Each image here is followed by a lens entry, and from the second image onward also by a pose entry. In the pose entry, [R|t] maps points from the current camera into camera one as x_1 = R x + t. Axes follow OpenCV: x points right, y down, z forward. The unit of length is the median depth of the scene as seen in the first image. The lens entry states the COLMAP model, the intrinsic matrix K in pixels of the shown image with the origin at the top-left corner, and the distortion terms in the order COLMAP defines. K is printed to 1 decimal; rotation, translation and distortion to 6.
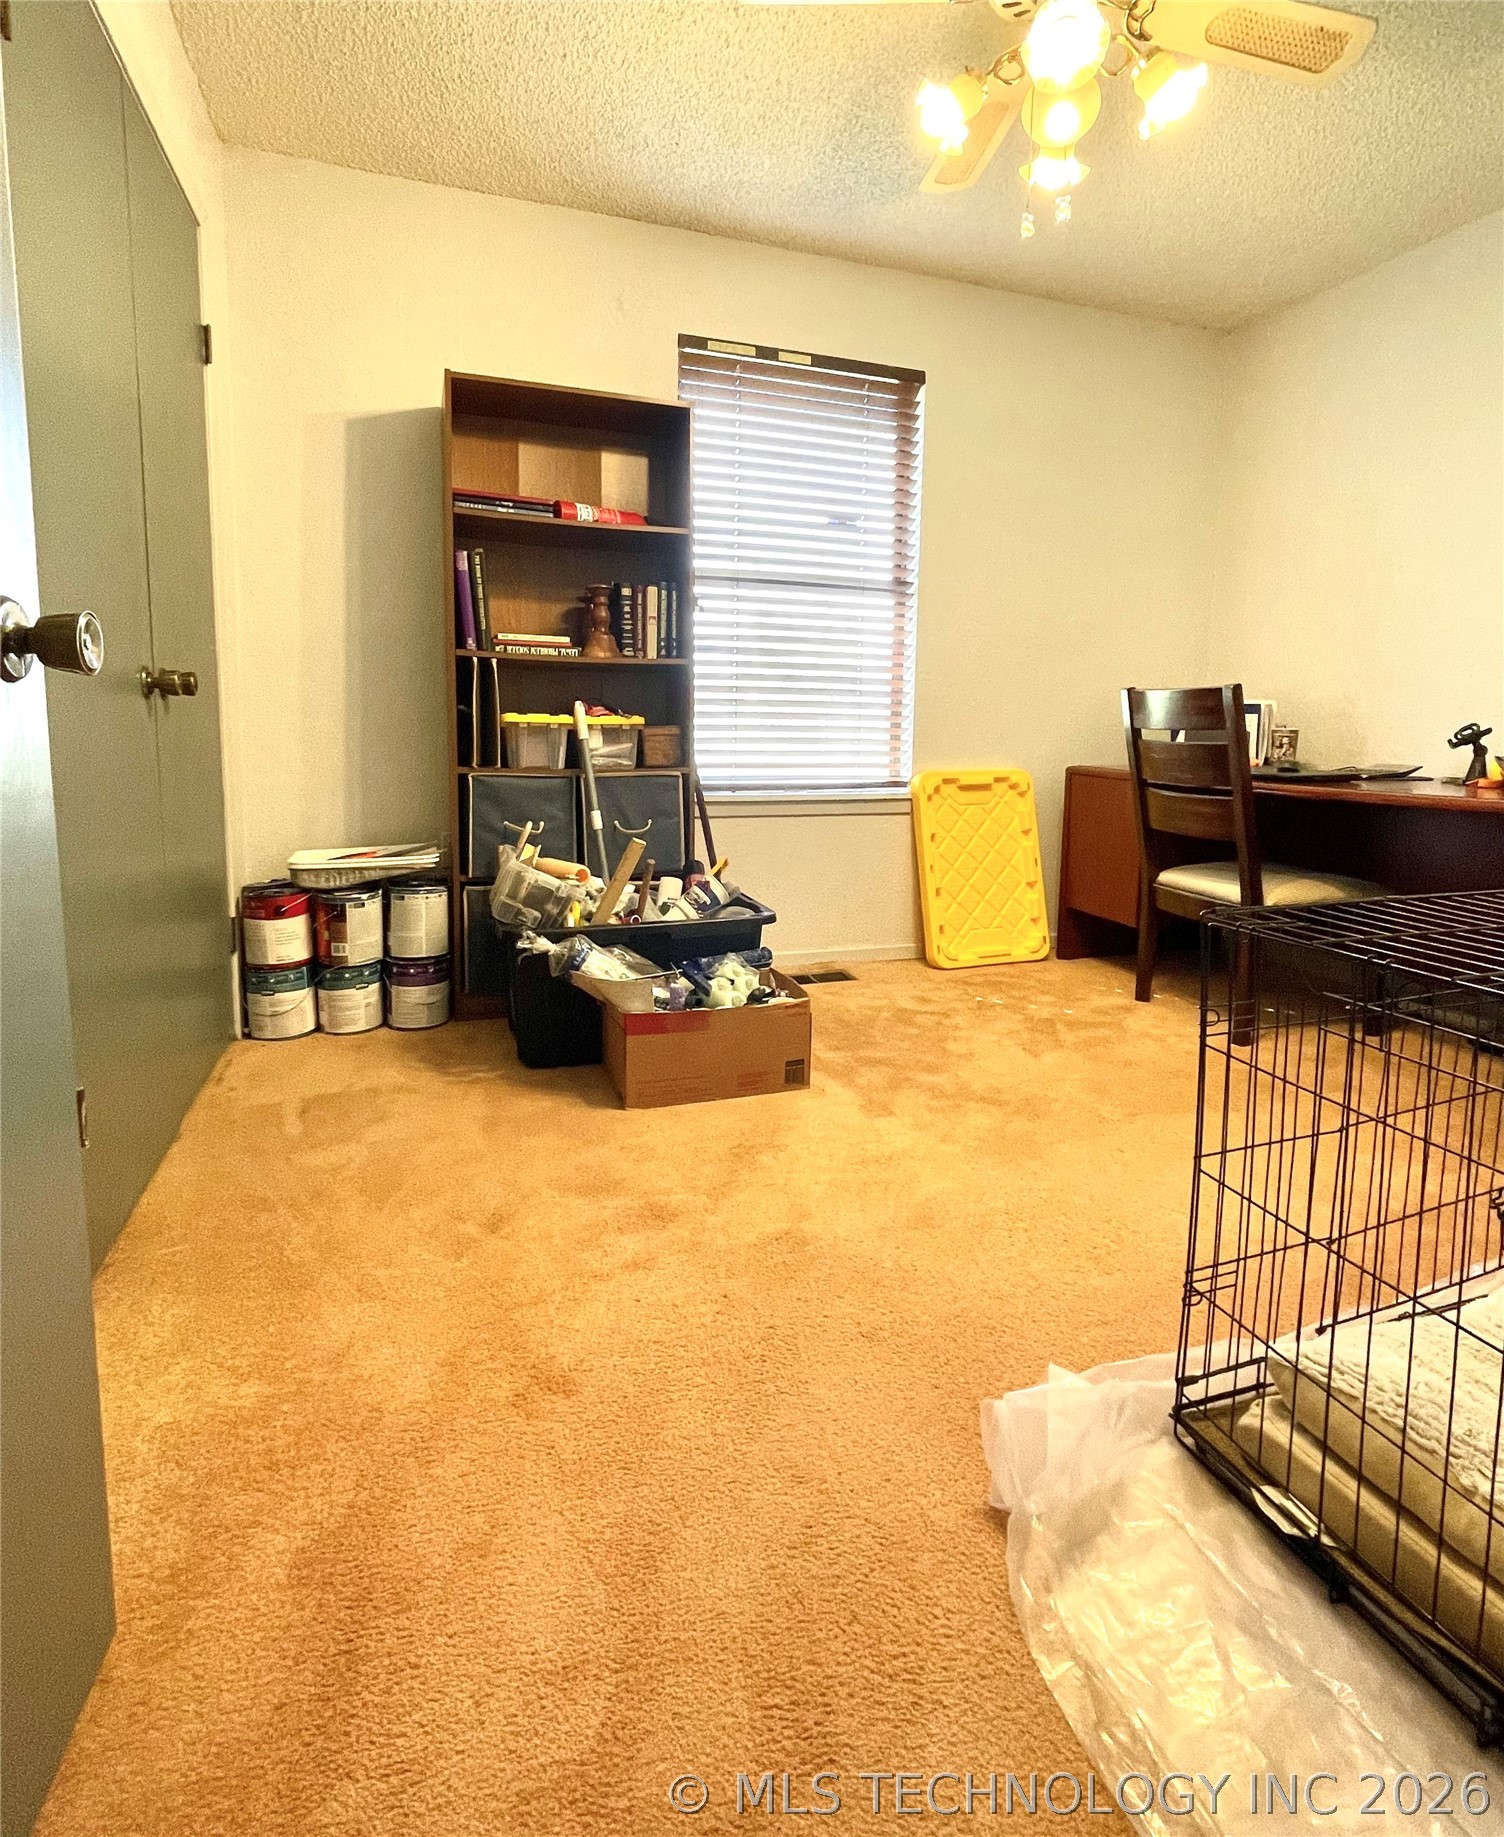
lens RADIAL K [[952.1, 0, 753.0], [0, 952.1, 819.1], [0, 0, 1]] dist [0.001770, -0.002318]
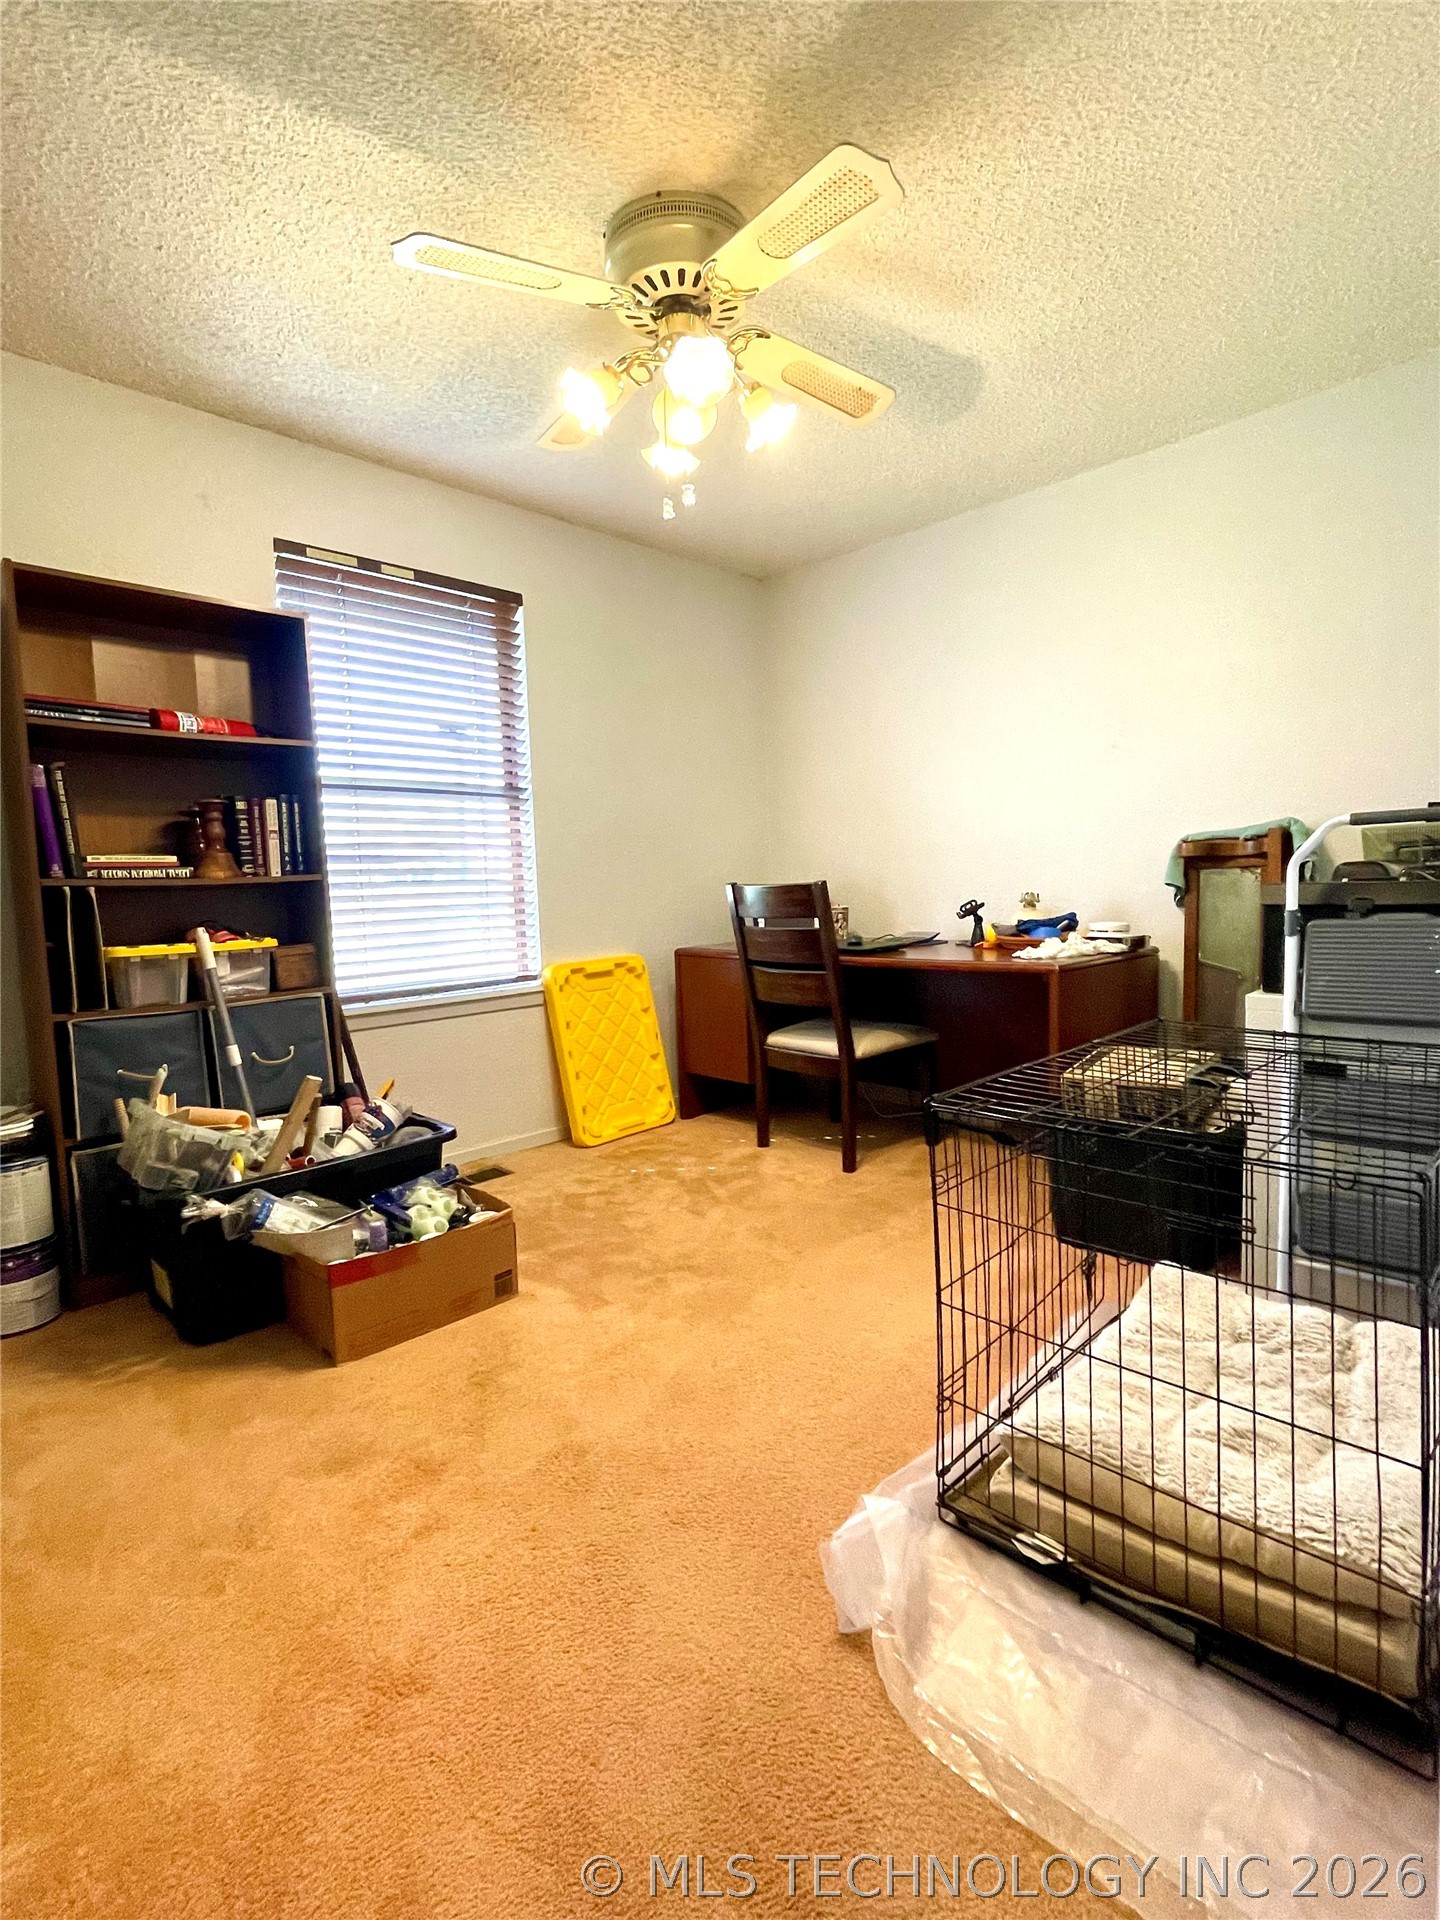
lens RADIAL K [[904.0, 0, 730.4], [0, 904.0, 954.0], [0, 0, 1]] dist [-0.015772, 0.005565]
pose [[0.898653, -0.079440, 0.431407, -0.102239], [0.093795, 0.995518, -0.012065, -0.041163], [-0.428515, 0.051307, 0.902077, 0.004970]]
